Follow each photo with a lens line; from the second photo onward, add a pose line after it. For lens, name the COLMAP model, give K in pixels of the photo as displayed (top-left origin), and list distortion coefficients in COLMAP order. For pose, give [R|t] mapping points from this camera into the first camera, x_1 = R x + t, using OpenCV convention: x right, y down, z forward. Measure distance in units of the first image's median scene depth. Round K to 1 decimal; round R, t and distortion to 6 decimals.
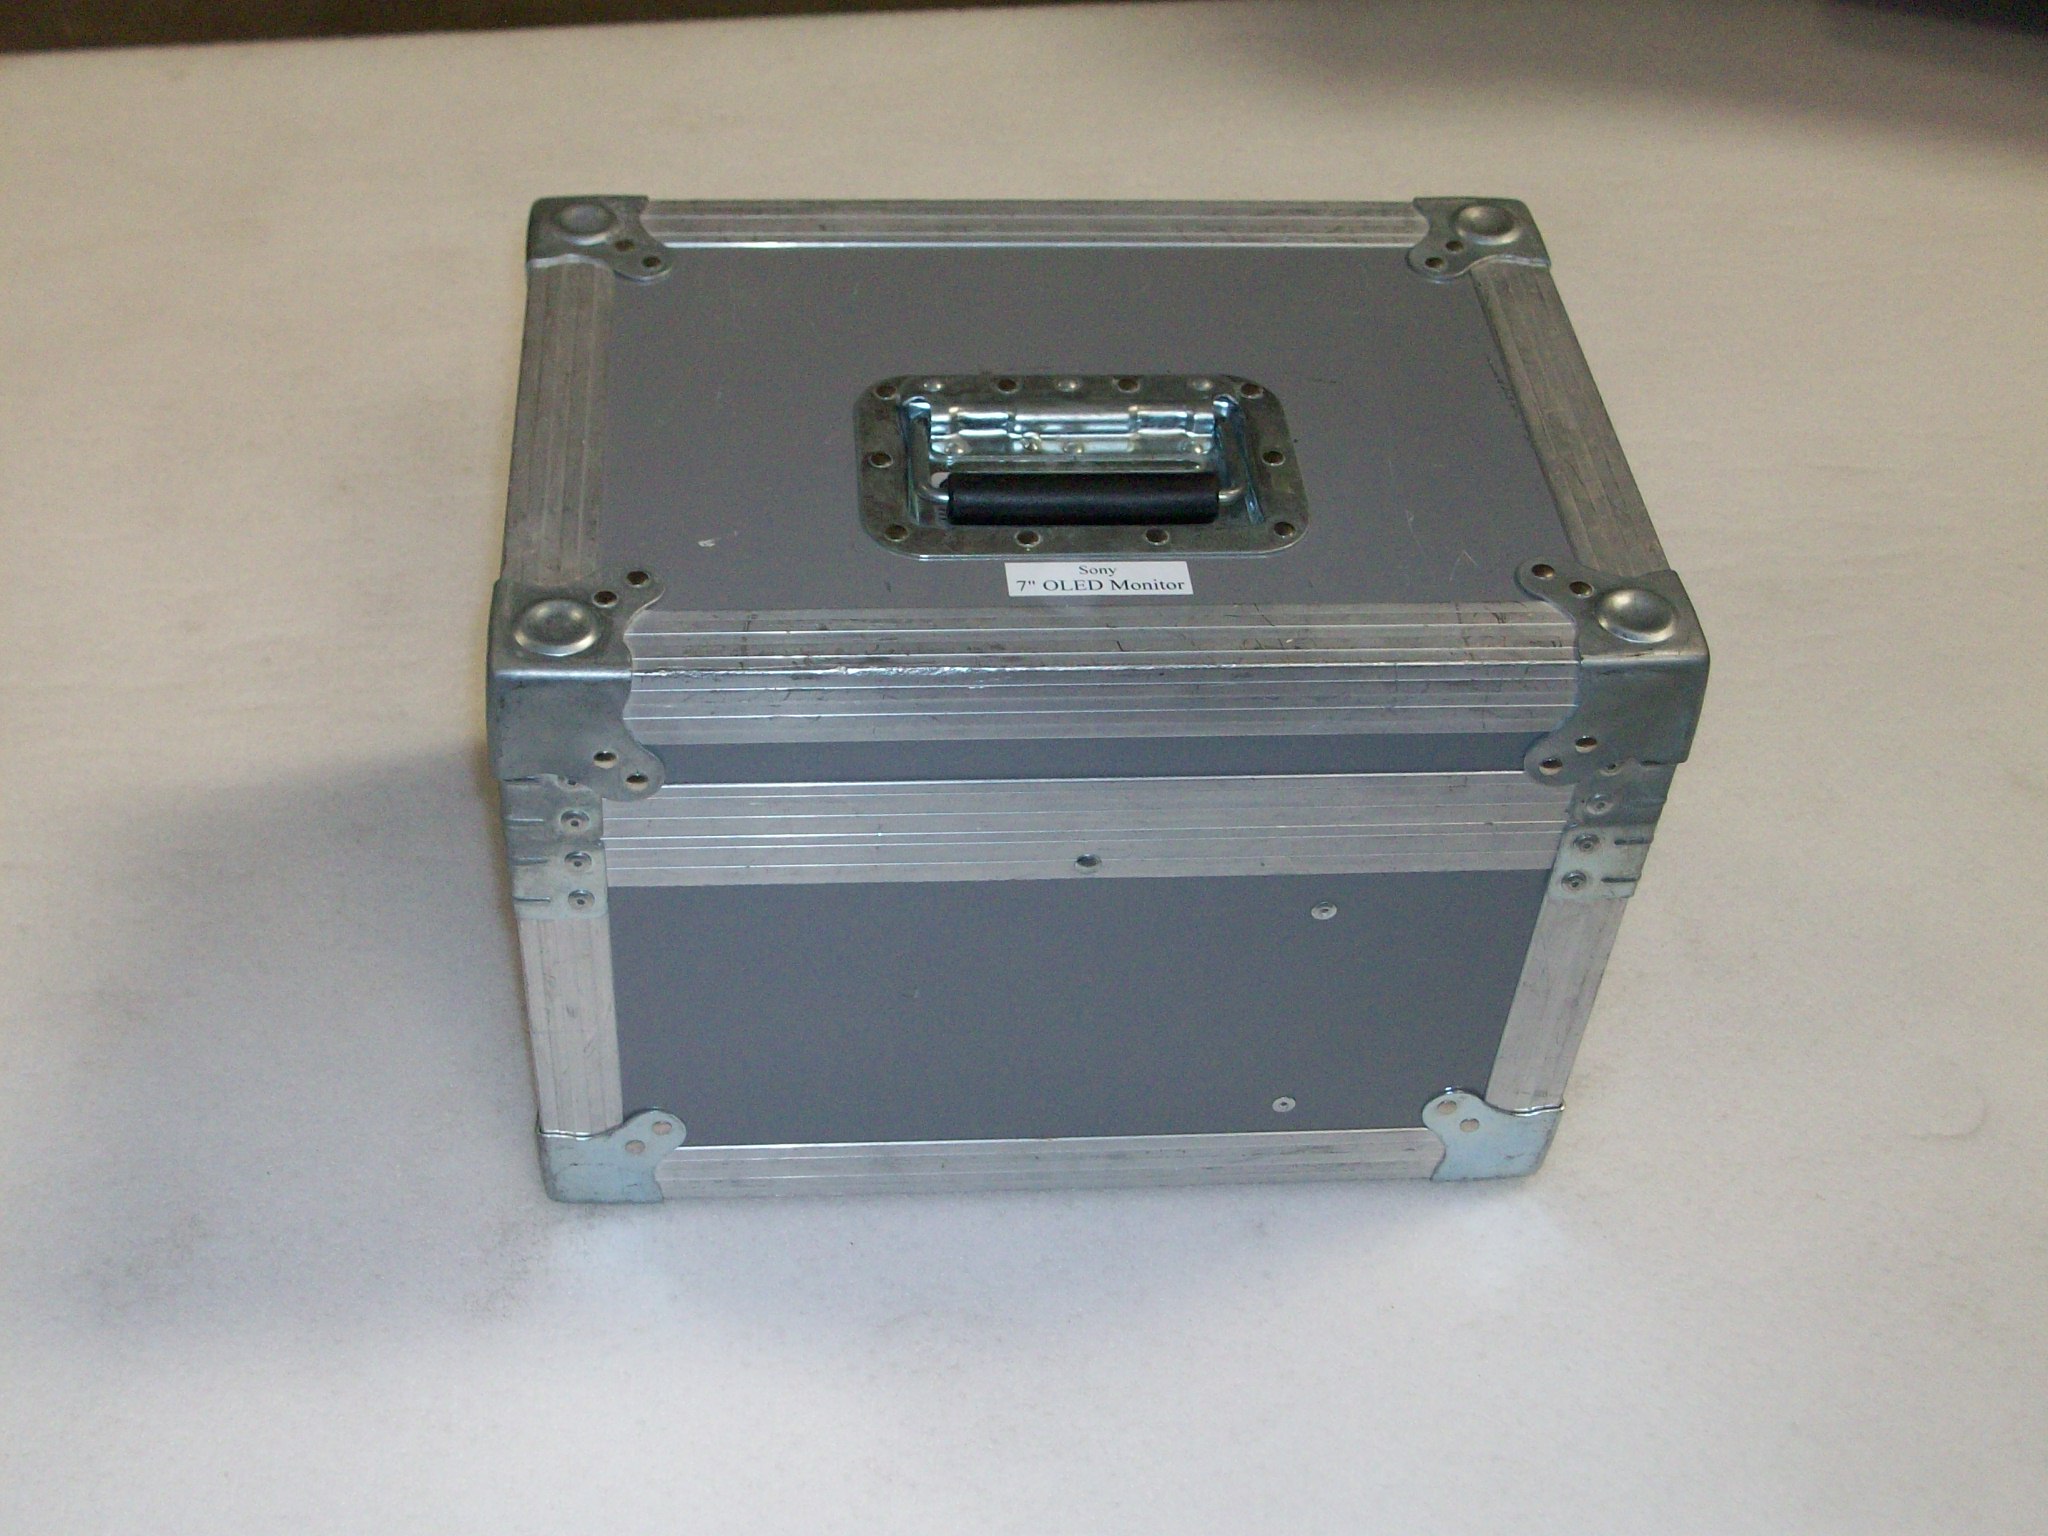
lens RADIAL K [[2530.5, 0, 1024.0], [0, 2530.5, 768.0], [0, 0, 1]] dist [-0.134958, 0.007726]
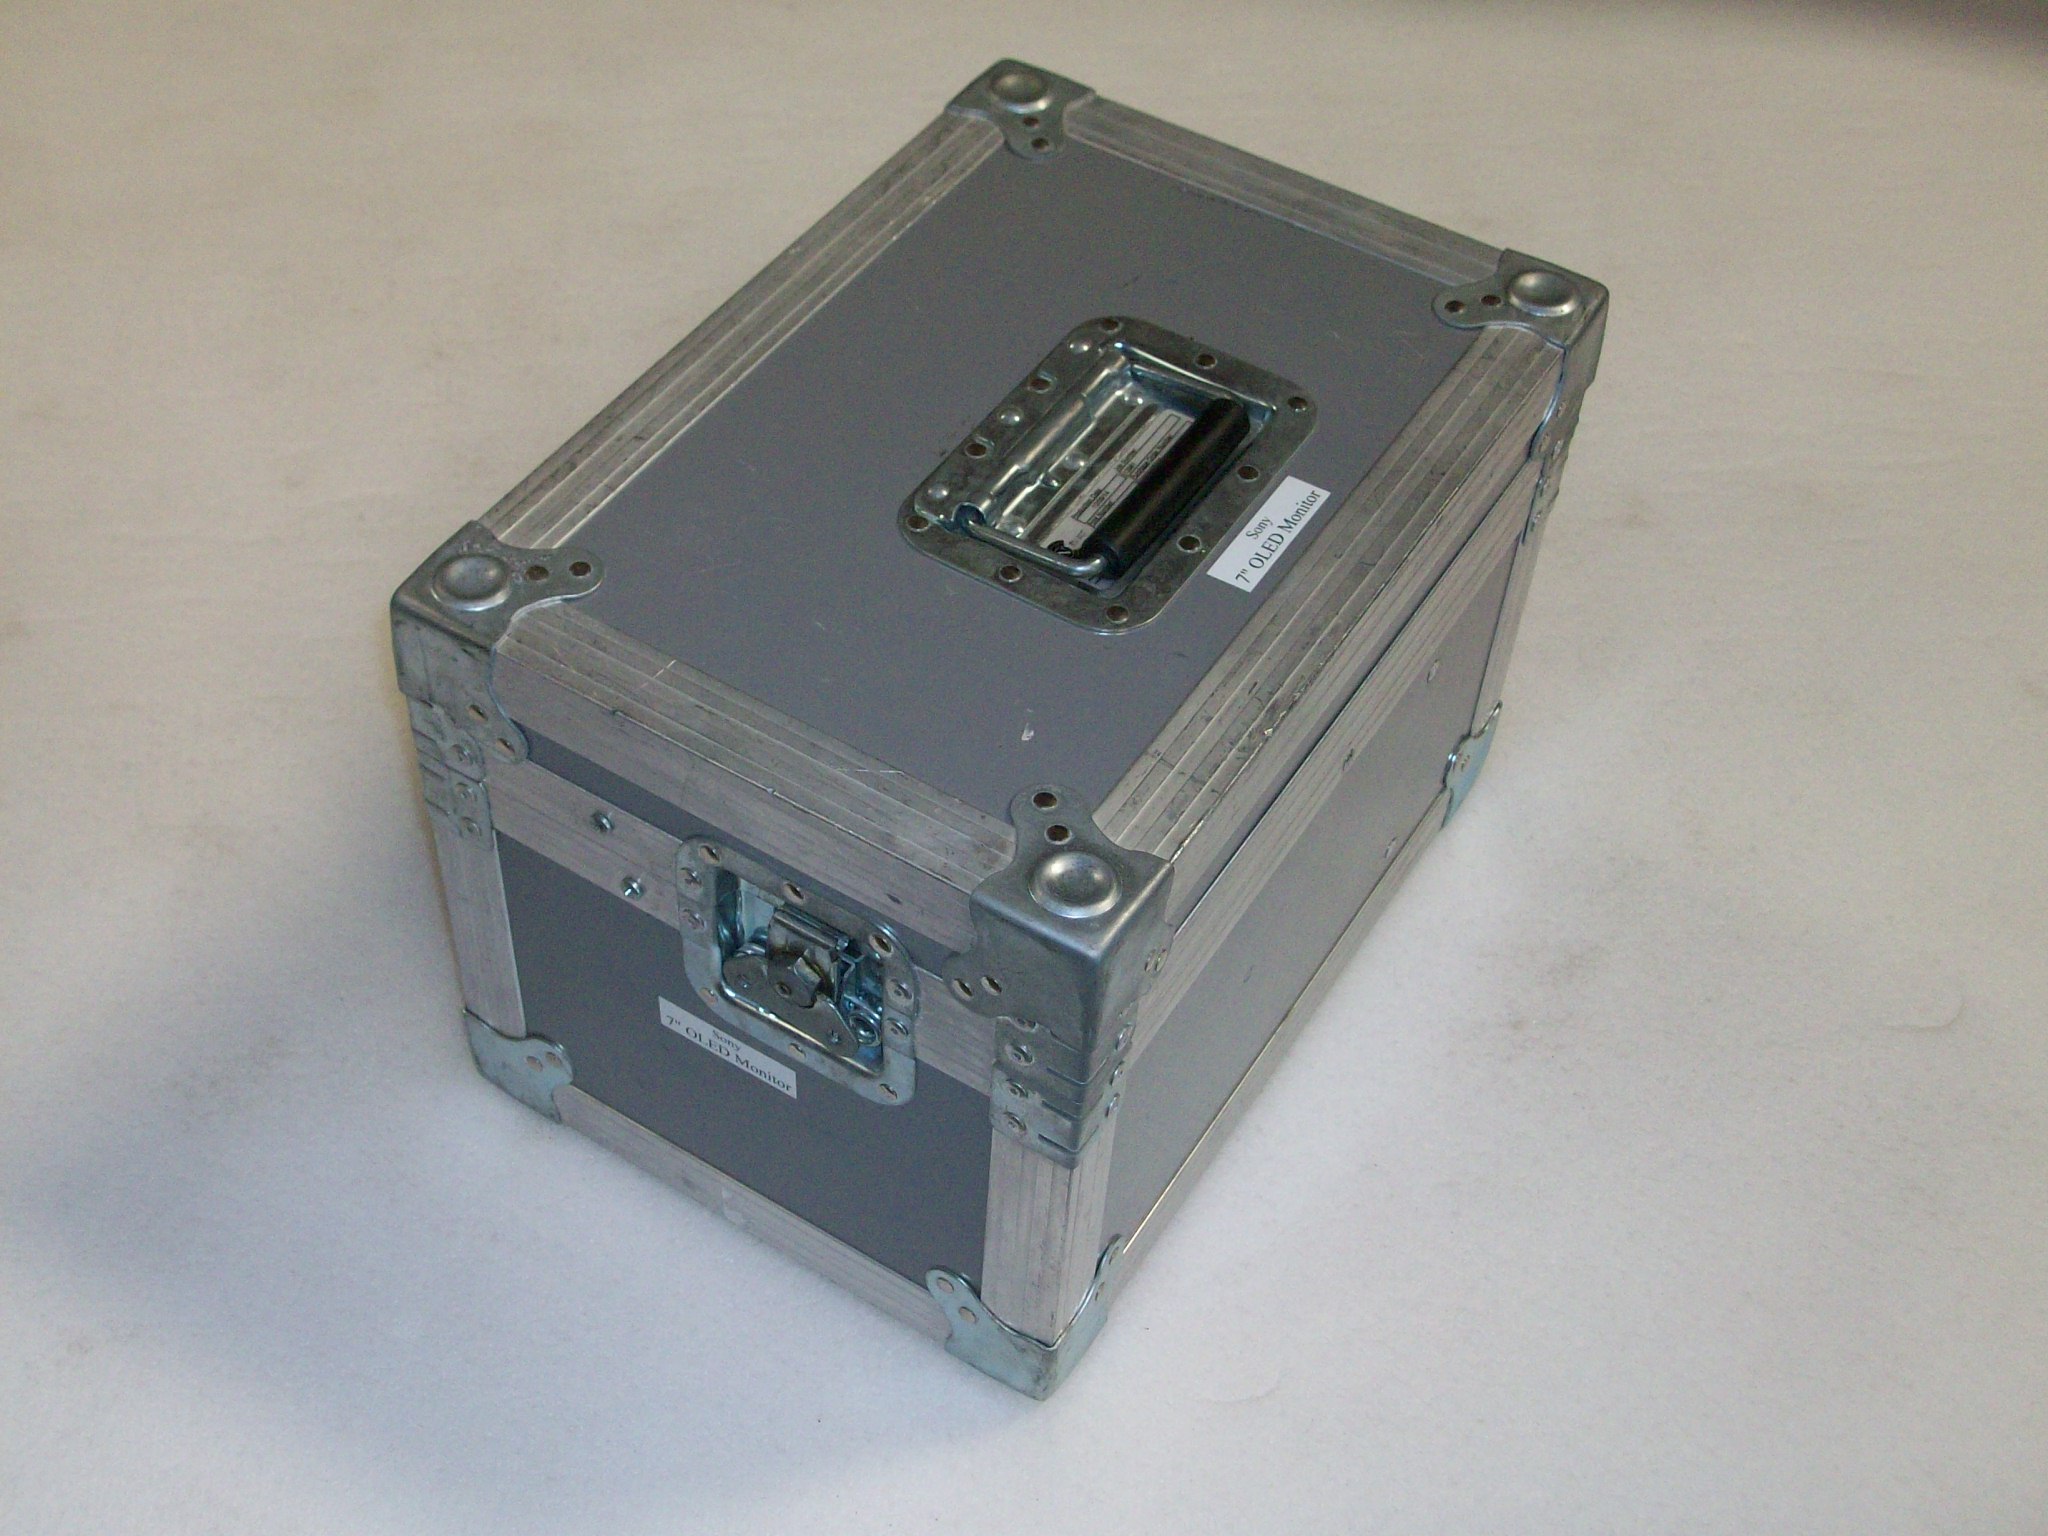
lens RADIAL K [[2530.5, 0, 1024.0], [0, 2530.5, 768.0], [0, 0, 1]] dist [-0.134958, 0.007726]
pose [[0.635797, -0.610379, 0.472440, -0.560741], [0.574491, 0.782999, 0.238479, -0.295046], [-0.515482, 0.119788, 0.848486, 0.202970]]
